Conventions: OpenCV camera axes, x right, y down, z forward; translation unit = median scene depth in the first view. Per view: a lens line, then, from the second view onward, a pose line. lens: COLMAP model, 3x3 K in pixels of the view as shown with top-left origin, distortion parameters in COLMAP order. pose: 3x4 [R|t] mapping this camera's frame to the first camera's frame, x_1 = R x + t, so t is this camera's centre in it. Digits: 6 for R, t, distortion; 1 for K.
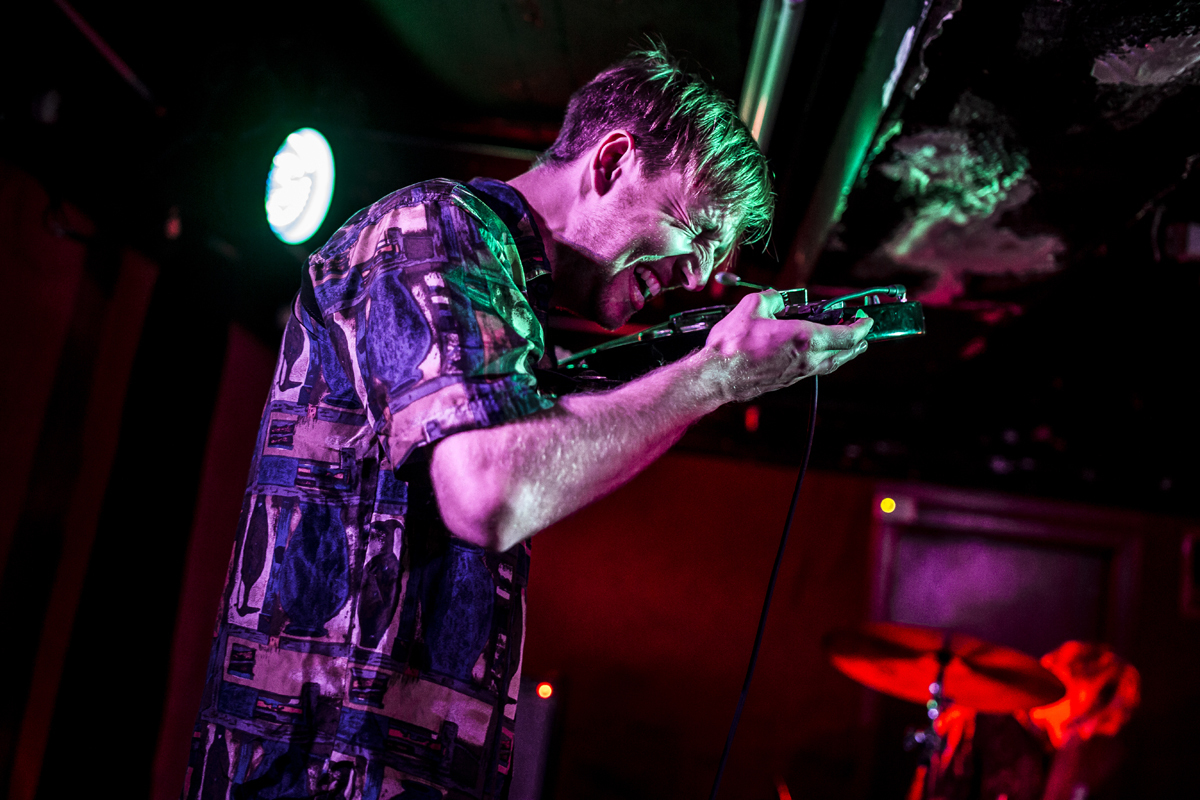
lens RADIAL K [[1282.1, 0, 600.0], [0, 1282.1, 400.0], [0, 0, 1]] dist [-0.088784, 0.000937]
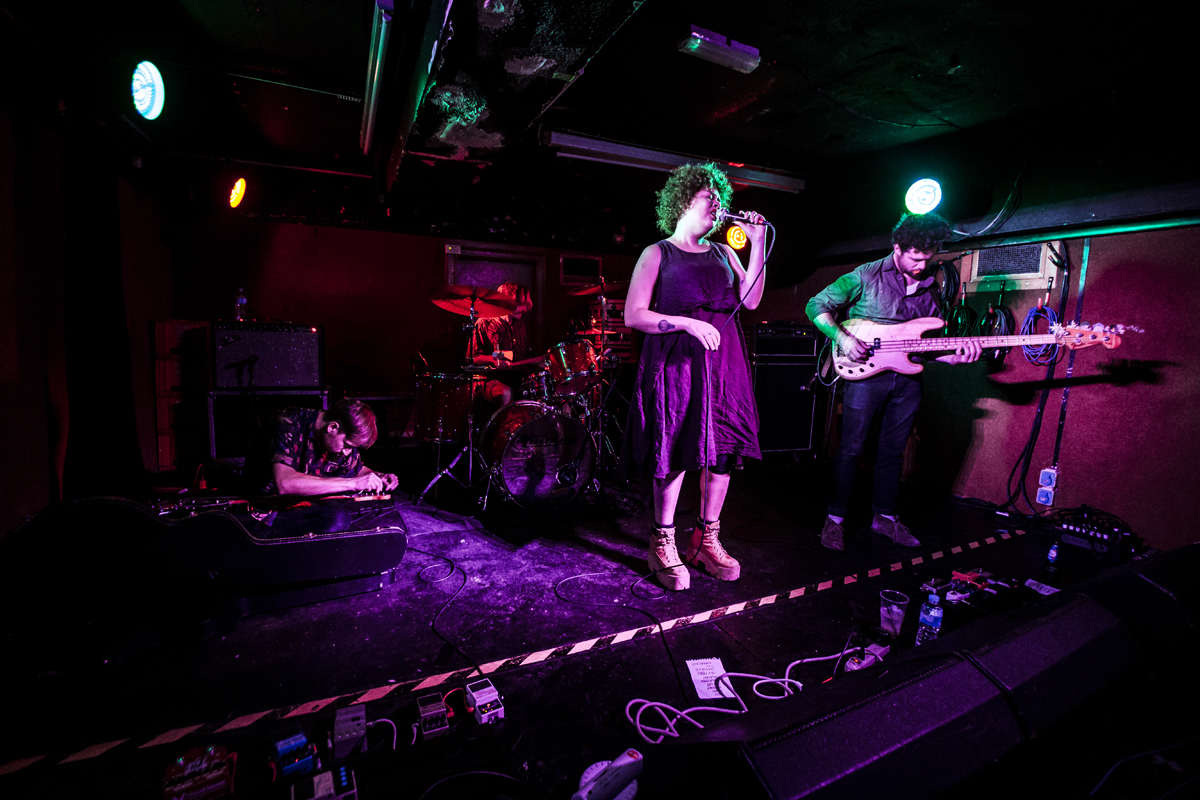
lens RADIAL K [[522.8, 0, 600.0], [0, 522.8, 400.0], [0, 0, 1]] dist [-0.000120, -0.022424]
pose [[0.884145, -0.159697, 0.439072, -0.032176], [0.000669, 0.940202, 0.340618, 0.027888], [-0.467211, -0.300862, 0.831382, -0.202480]]
